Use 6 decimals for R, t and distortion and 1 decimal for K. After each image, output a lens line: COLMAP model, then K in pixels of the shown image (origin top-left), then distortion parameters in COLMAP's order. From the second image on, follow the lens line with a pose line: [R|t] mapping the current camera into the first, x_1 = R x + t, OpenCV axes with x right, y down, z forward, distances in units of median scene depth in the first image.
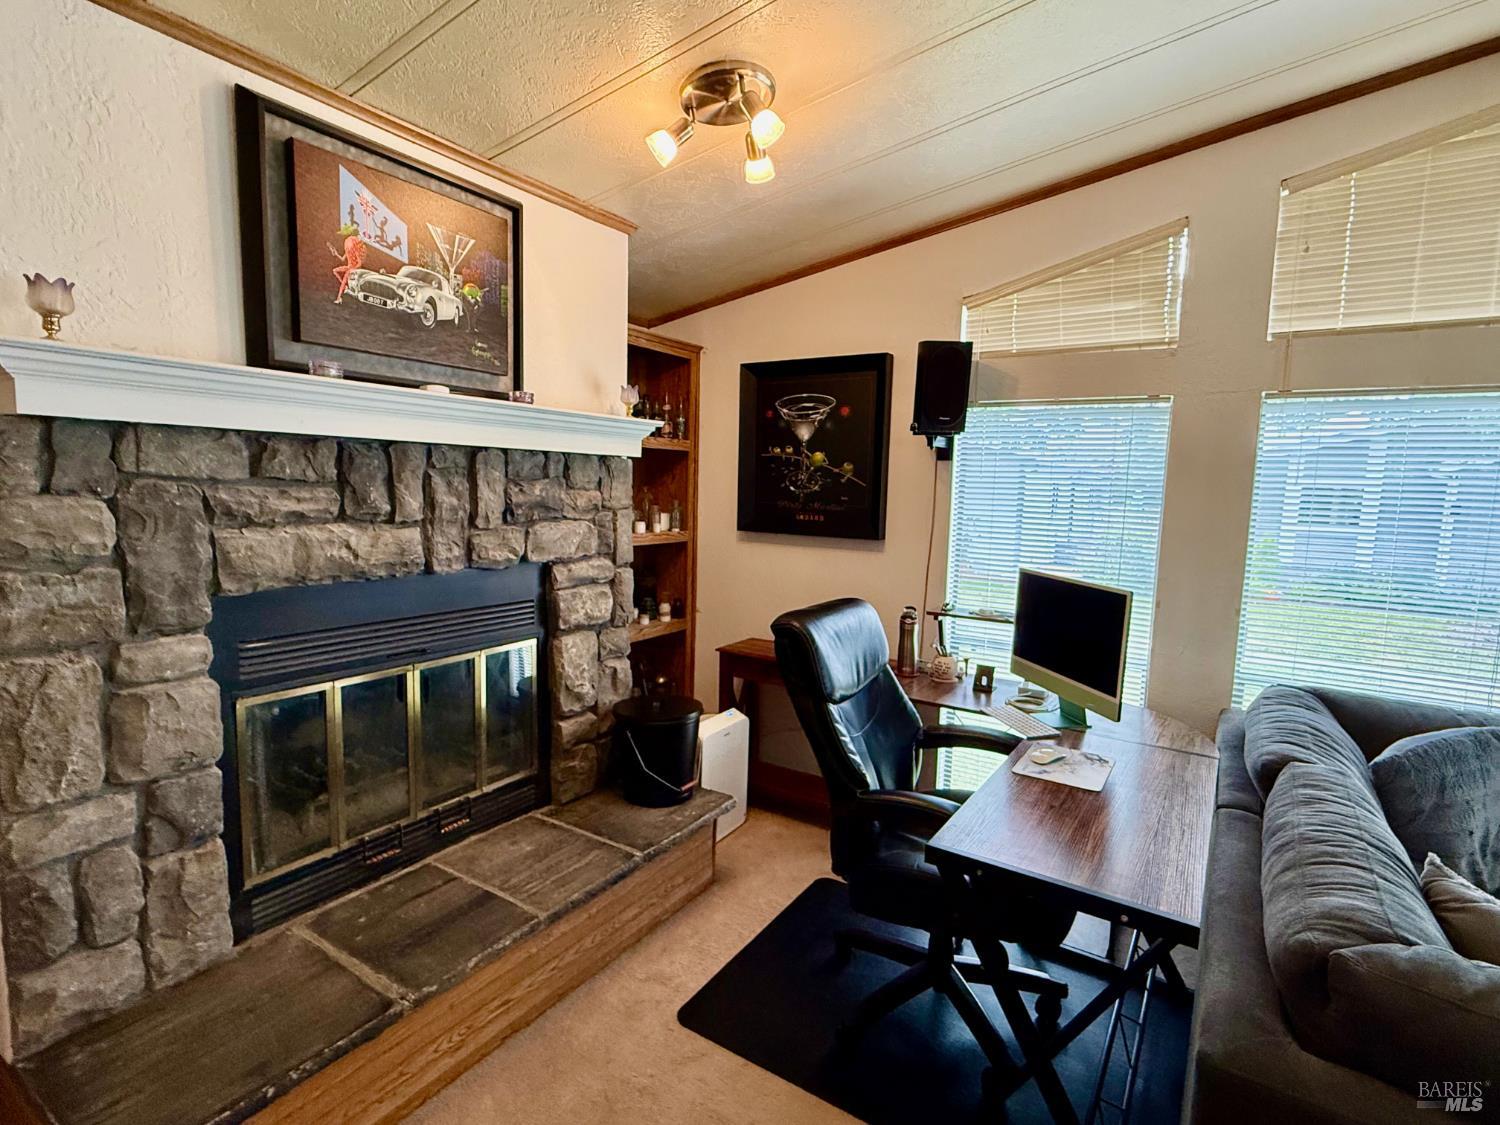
lens RADIAL K [[736.2, 0, 728.9], [0, 736.2, 560.0], [0, 0, 1]] dist [0.002470, -0.001571]
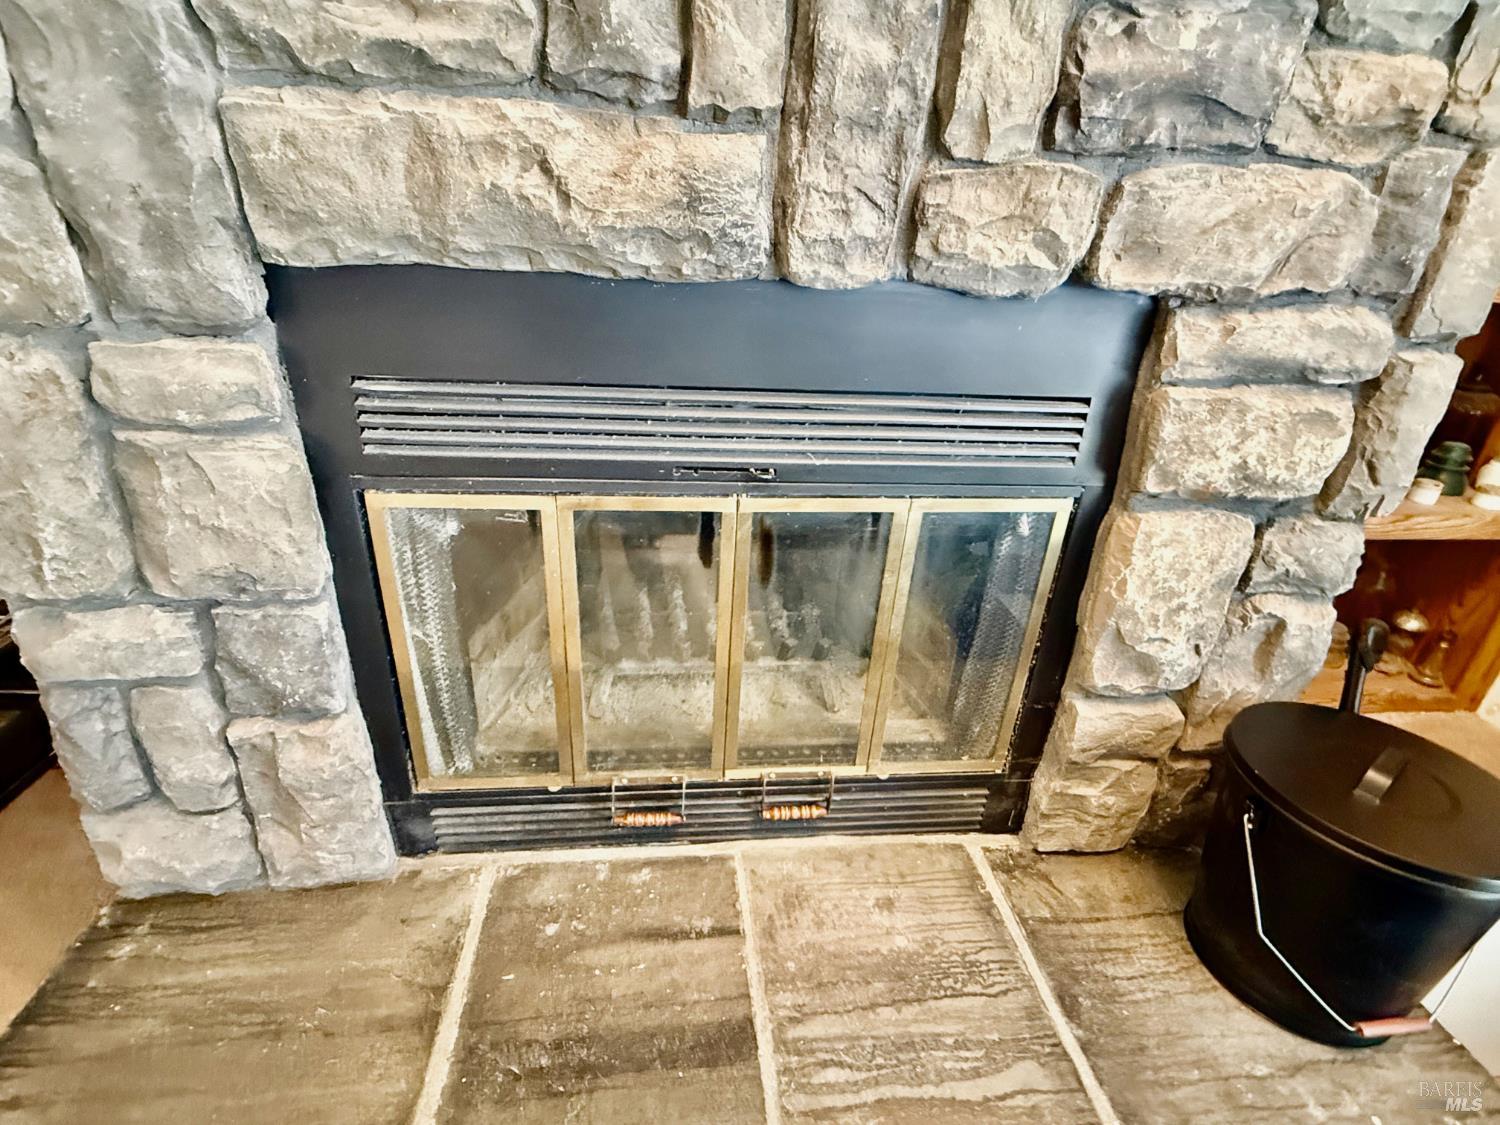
lens RADIAL K [[736.2, 0, 740.5], [0, 736.2, 567.9], [0, 0, 1]] dist [0.002470, -0.001571]
pose [[0.648428, 0.345085, -0.678571, -0.105281], [-0.112942, 0.925102, 0.362533, 0.019398], [0.752852, -0.158437, 0.638836, 0.665344]]
